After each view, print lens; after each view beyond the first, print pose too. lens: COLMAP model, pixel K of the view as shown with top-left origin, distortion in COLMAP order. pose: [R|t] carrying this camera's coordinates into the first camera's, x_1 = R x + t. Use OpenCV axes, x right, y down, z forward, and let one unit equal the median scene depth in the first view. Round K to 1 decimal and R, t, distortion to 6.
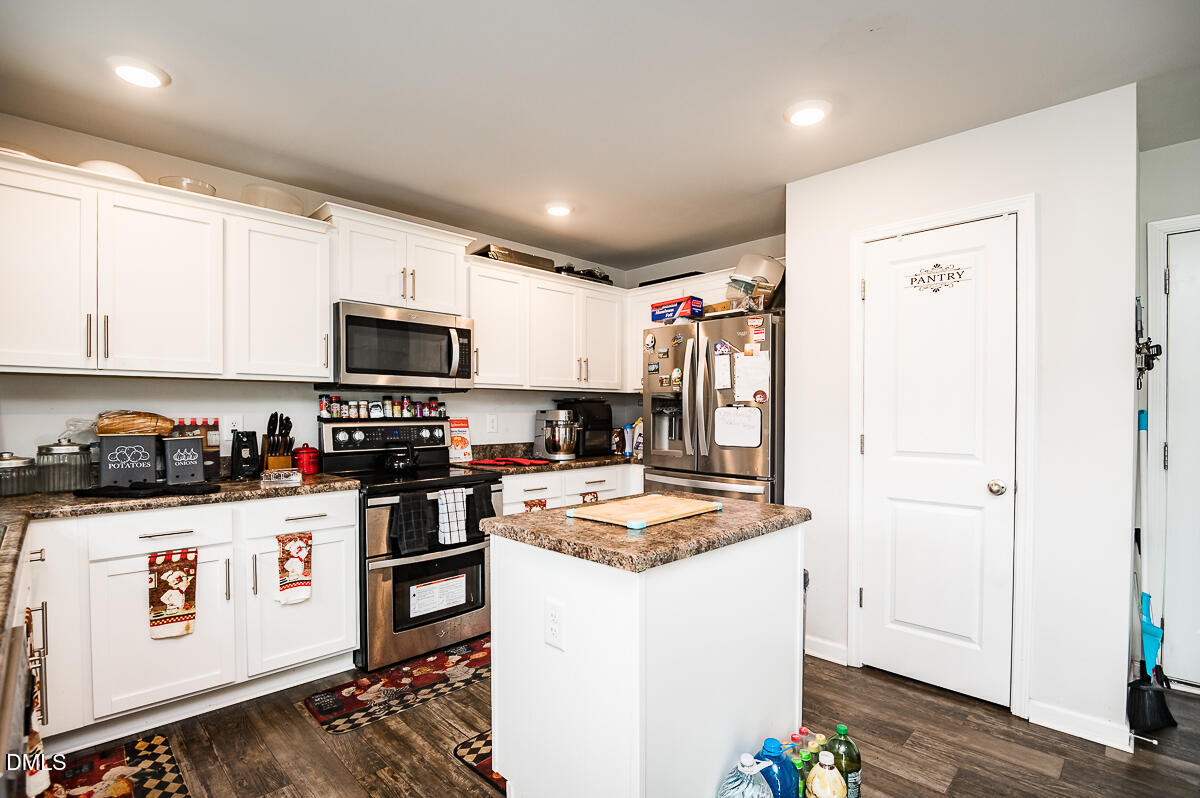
lens RADIAL K [[562.3, 0, 606.6], [0, 562.3, 405.8], [0, 0, 1]] dist [-0.011688, -0.007516]
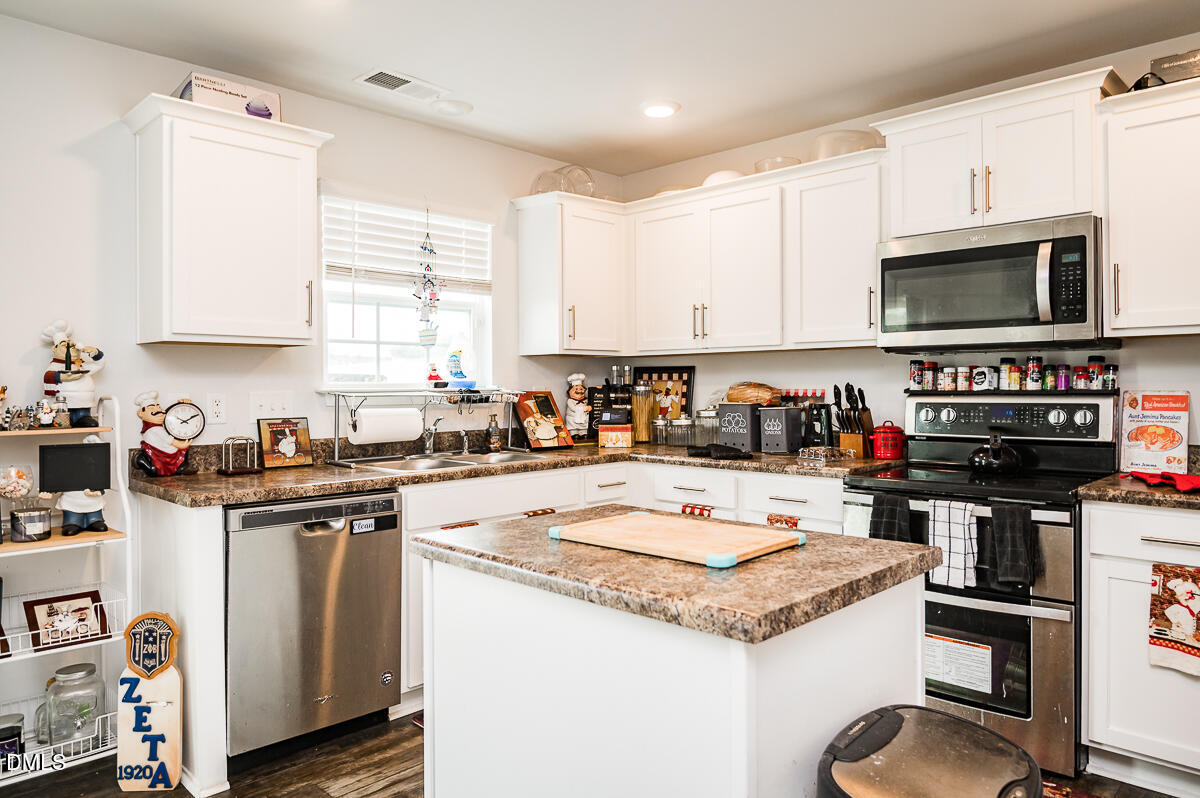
lens RADIAL K [[792.3, 0, 601.2], [0, 792.3, 378.6], [0, 0, 1]] dist [-0.004954, -0.001915]
pose [[0.002181, -0.004257, -0.999989, 0.586649], [0.018970, 0.999811, -0.004215, 0.001949], [0.999818, -0.018961, 0.002261, 0.547123]]
